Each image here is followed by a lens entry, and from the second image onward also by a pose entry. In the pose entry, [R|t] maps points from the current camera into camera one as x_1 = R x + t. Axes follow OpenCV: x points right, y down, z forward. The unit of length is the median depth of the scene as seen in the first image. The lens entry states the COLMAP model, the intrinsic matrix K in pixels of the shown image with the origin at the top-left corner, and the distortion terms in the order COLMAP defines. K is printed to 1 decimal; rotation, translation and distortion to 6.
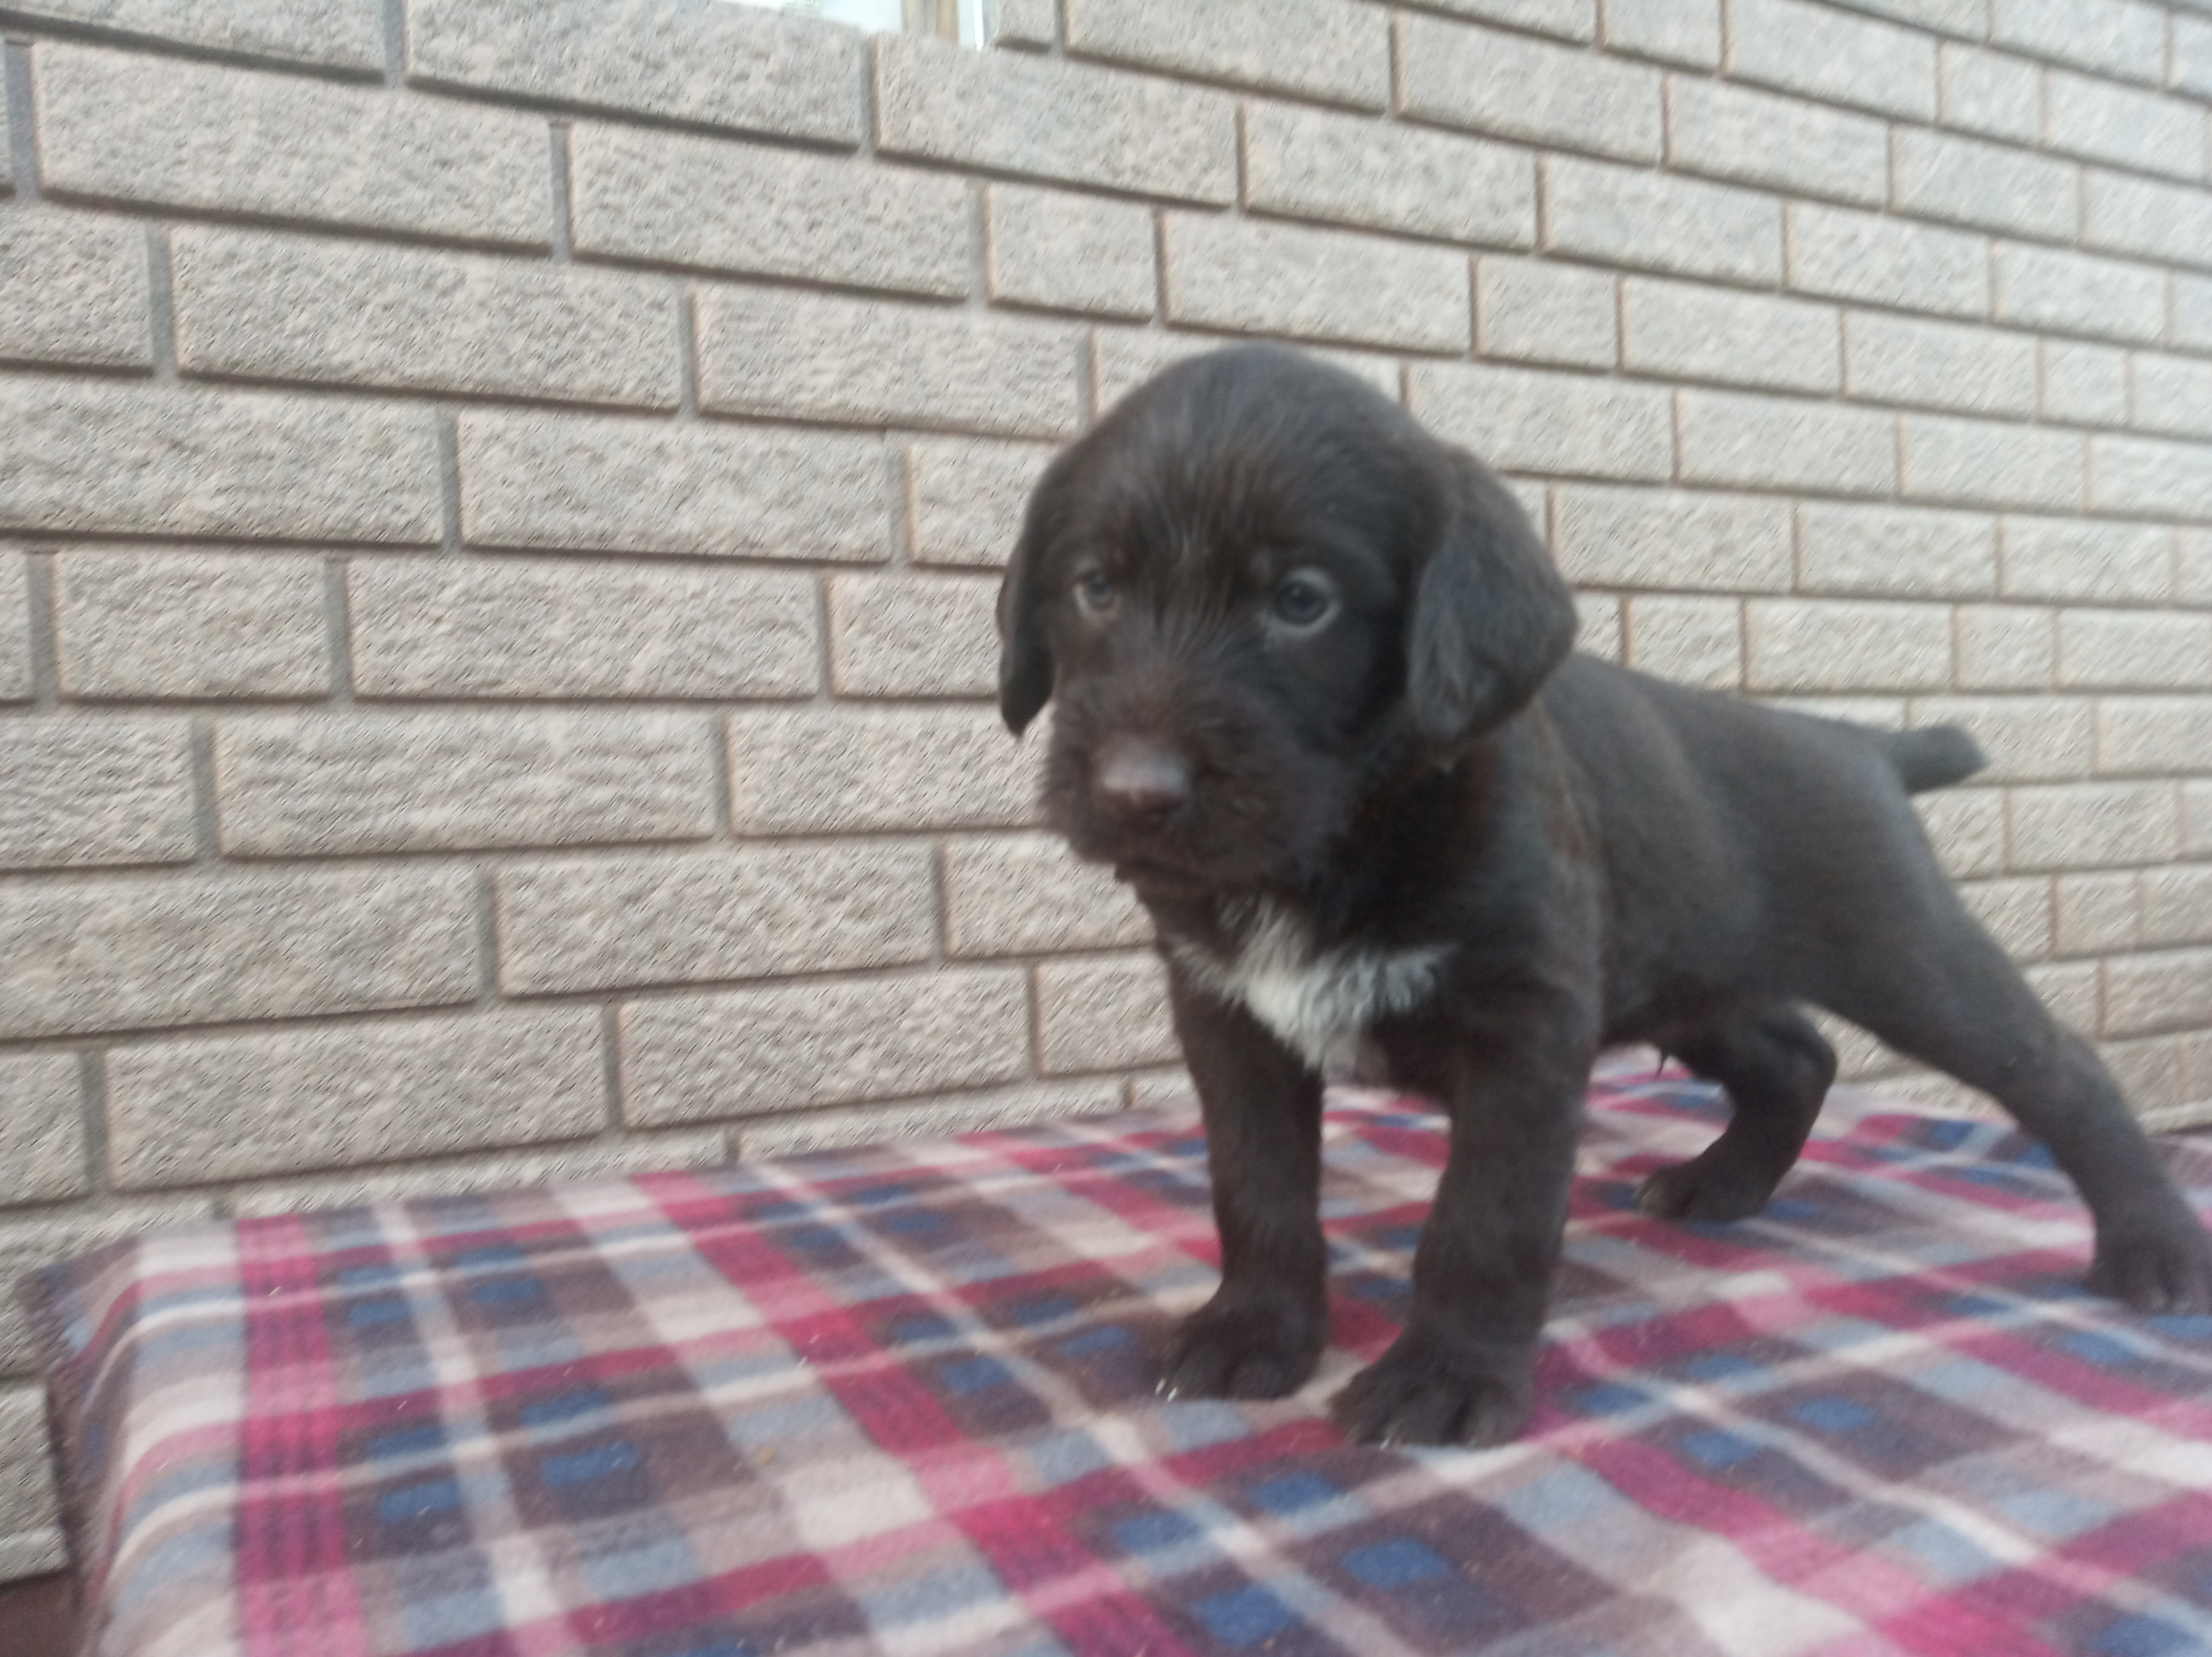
lens RADIAL K [[1608.7, 0, 1071.4], [0, 1608.7, 853.6], [0, 0, 1]] dist [0.018610, -0.023837]
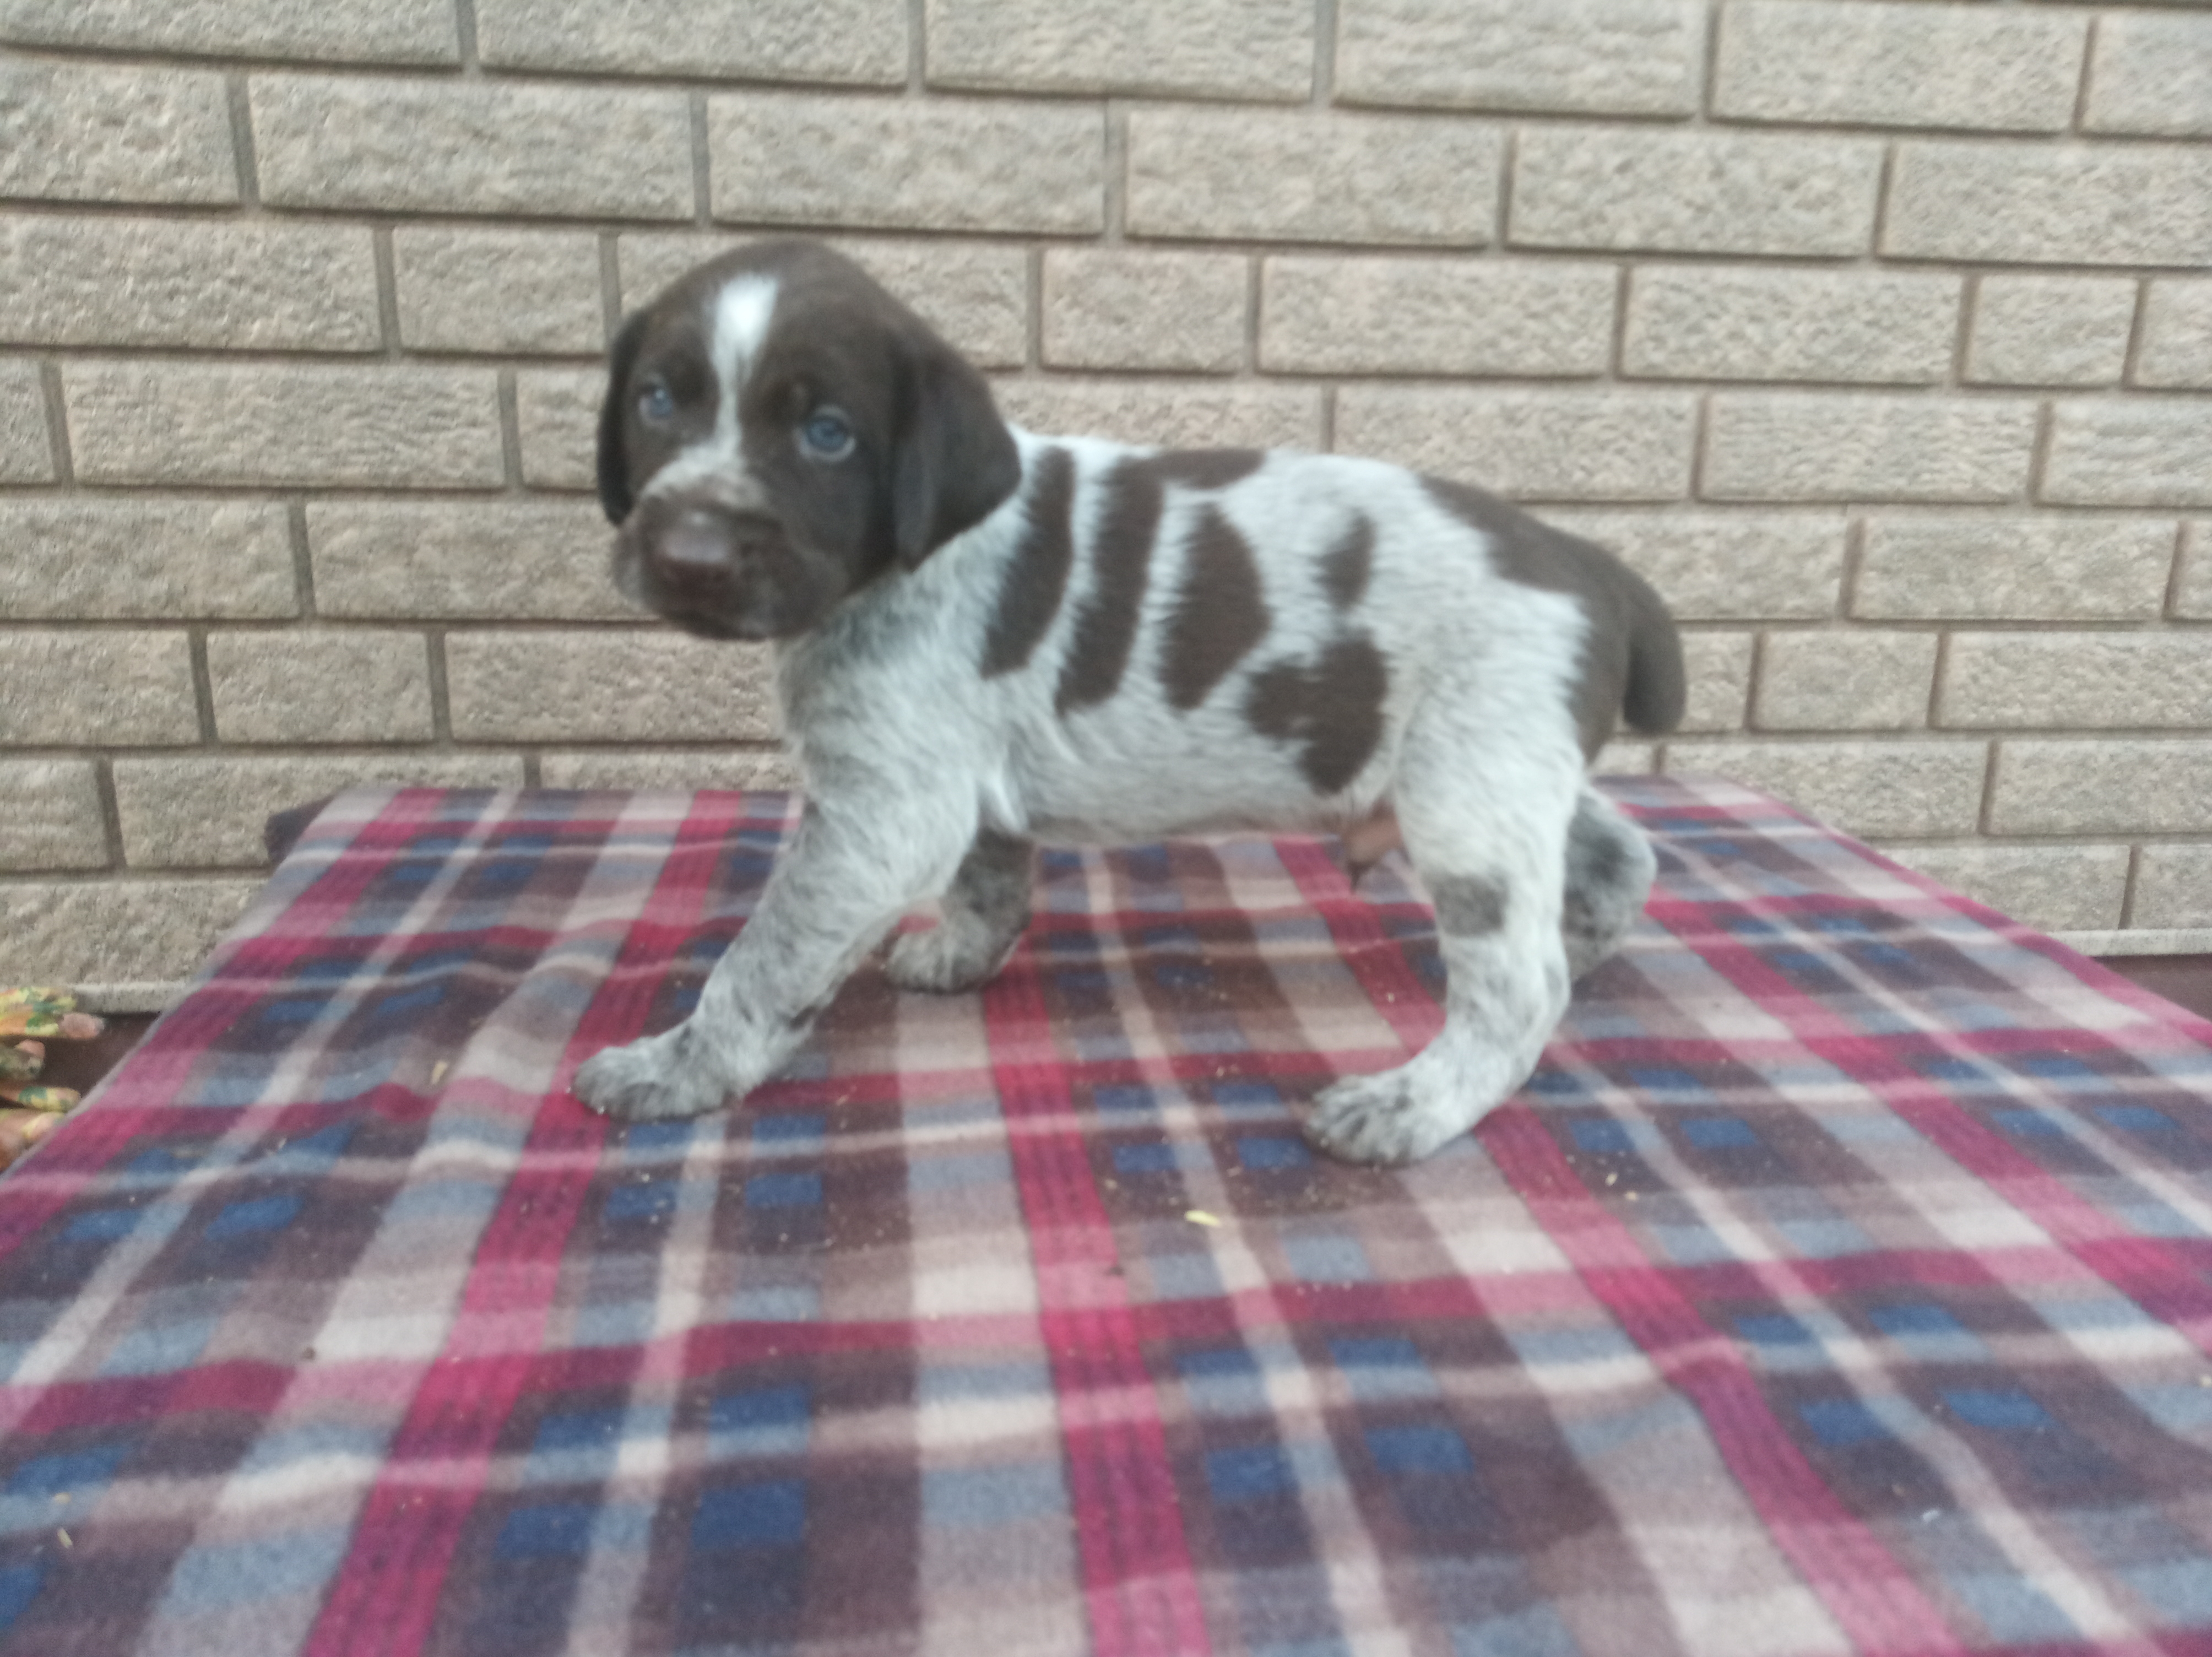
lens RADIAL K [[1608.7, 0, 1102.5], [0, 1608.7, 796.9], [0, 0, 1]] dist [0.018610, -0.023837]
pose [[0.941589, 0.137165, -0.307563, 0.282411], [-0.064797, 0.970020, 0.234229, -0.079517], [0.330470, -0.200619, 0.922248, -0.039407]]
